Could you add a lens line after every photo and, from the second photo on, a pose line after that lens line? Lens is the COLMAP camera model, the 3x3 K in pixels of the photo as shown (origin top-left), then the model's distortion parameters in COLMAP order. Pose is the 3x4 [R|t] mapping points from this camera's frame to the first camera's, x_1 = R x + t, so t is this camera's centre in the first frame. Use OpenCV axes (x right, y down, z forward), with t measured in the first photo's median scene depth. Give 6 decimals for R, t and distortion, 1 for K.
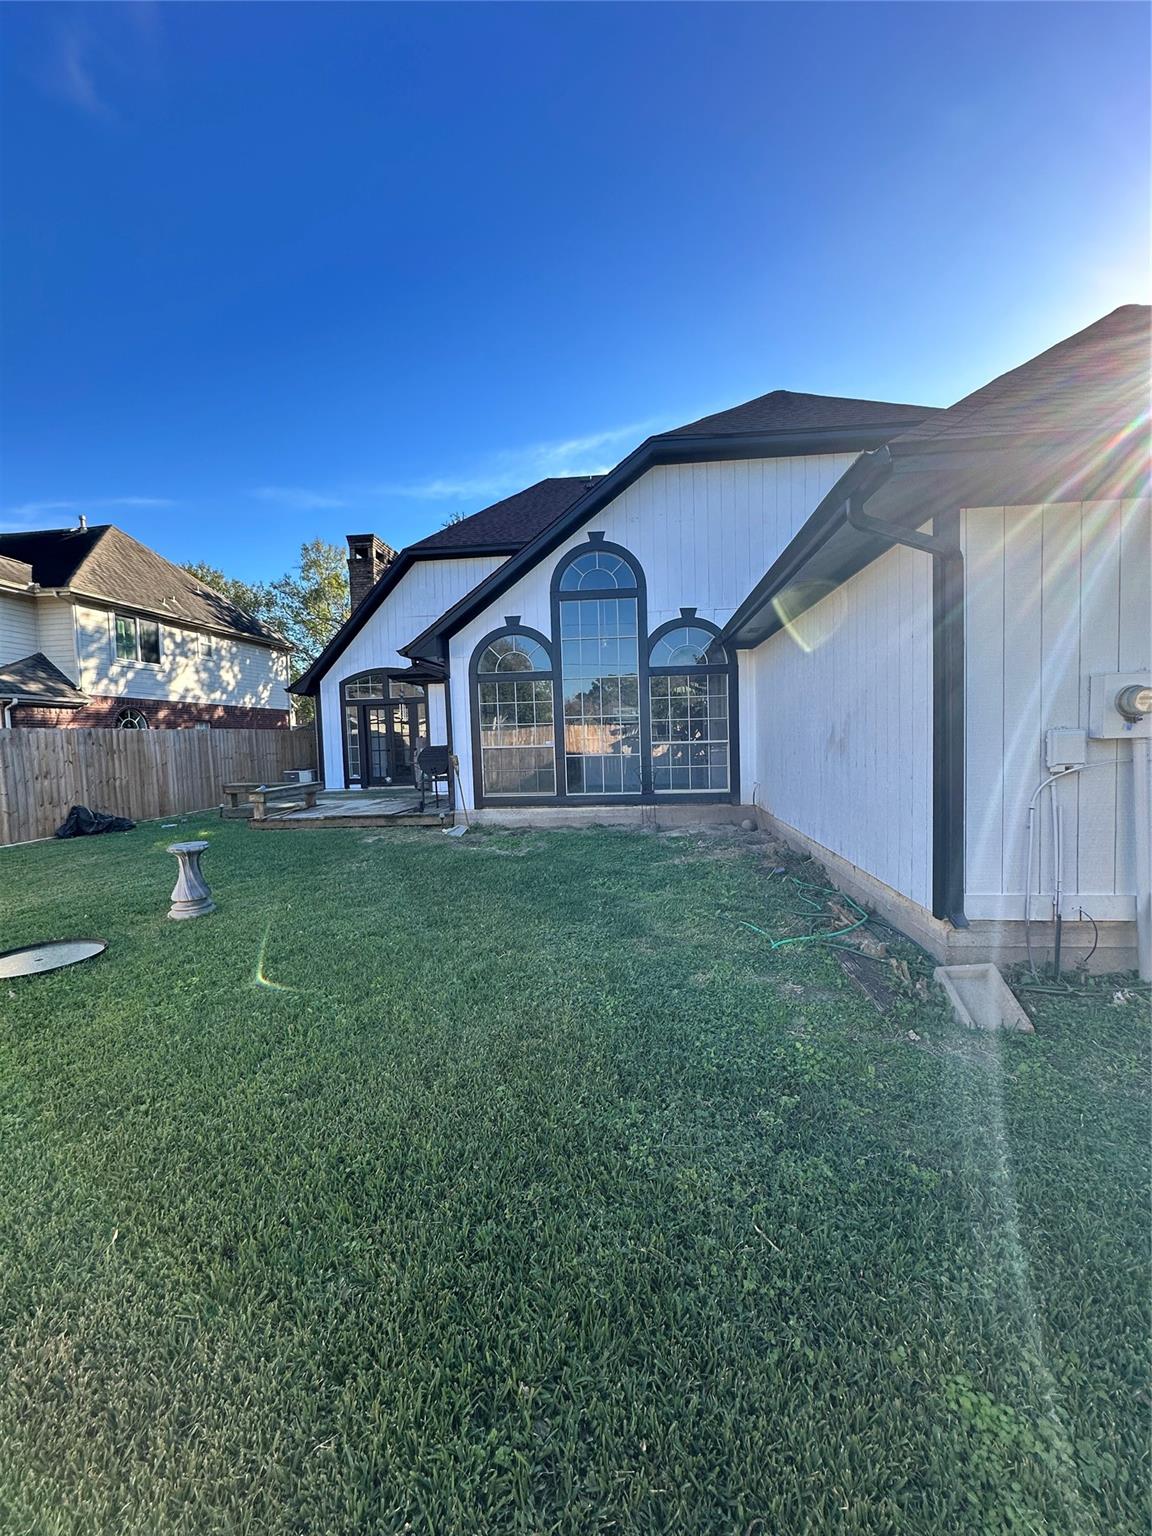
lens RADIAL K [[612.9, 0, 576.0], [0, 612.9, 768.0], [0, 0, 1]] dist [-0.002044, 0.000679]
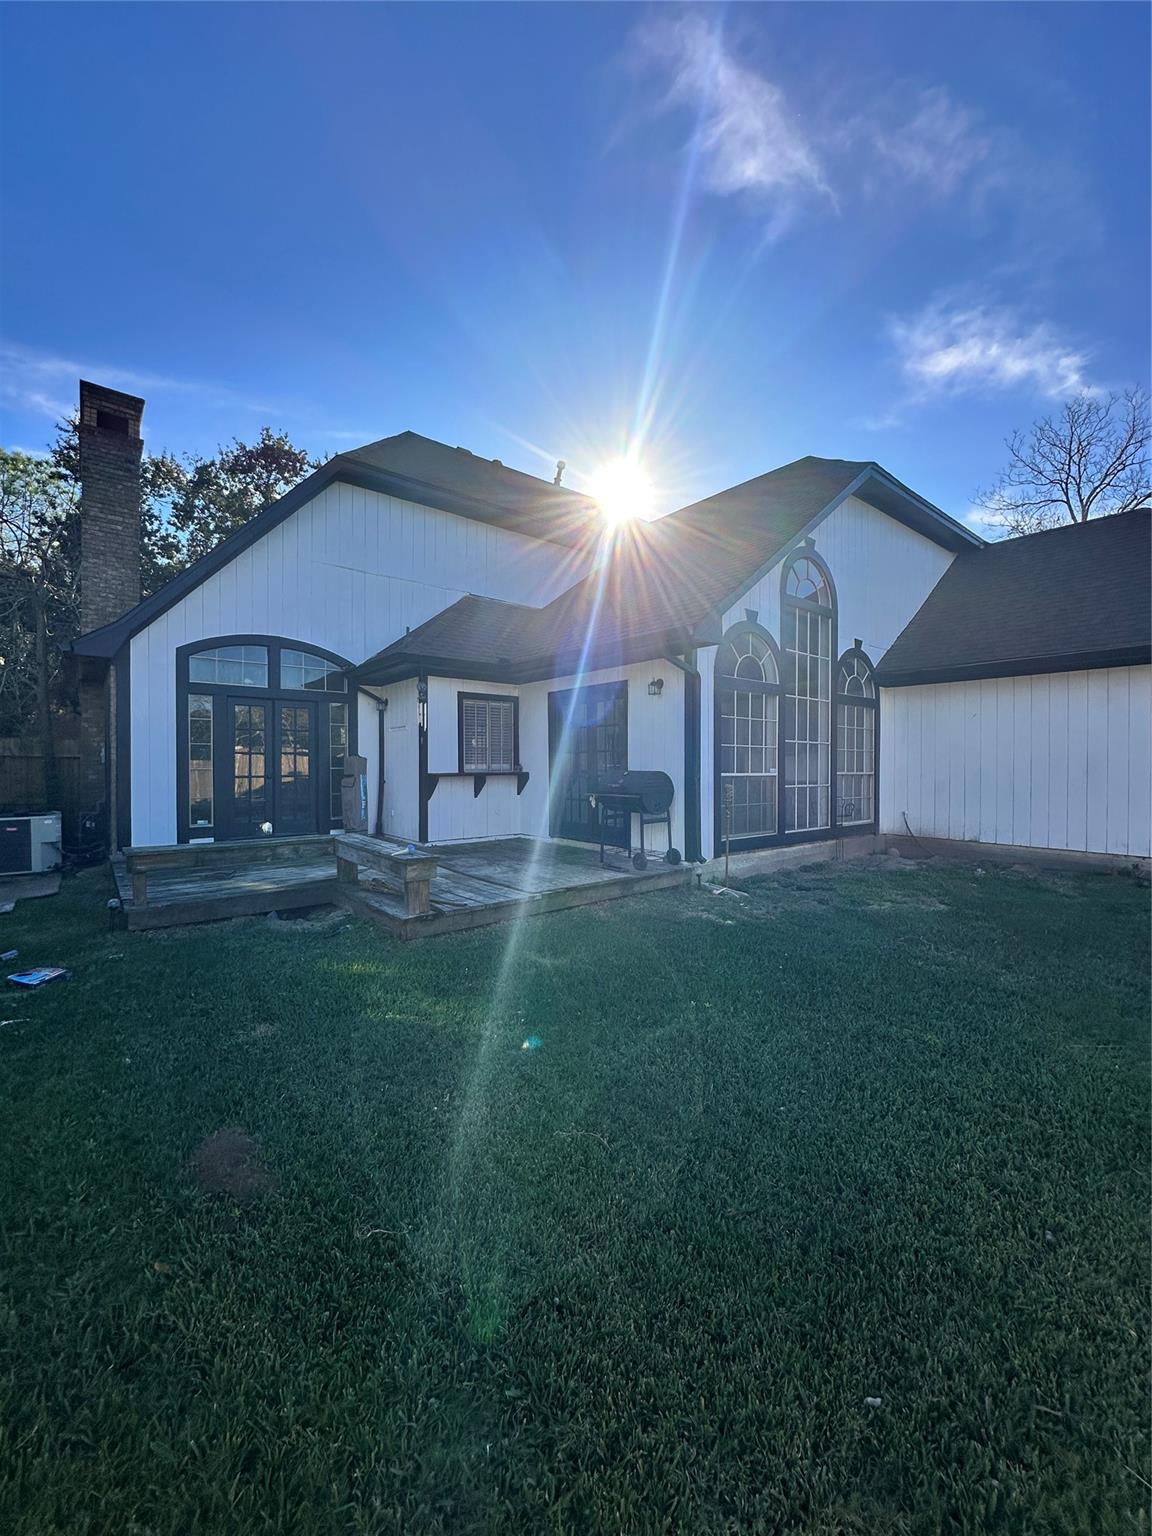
lens RADIAL K [[611.3, 0, 544.1], [0, 611.3, 770.6], [0, 0, 1]] dist [-0.001617, 0.000446]
pose [[0.707577, 0.031237, 0.705946, -0.829765], [0.011952, 0.998351, -0.056154, 0.001992], [-0.706535, 0.048171, 0.706036, 0.623676]]
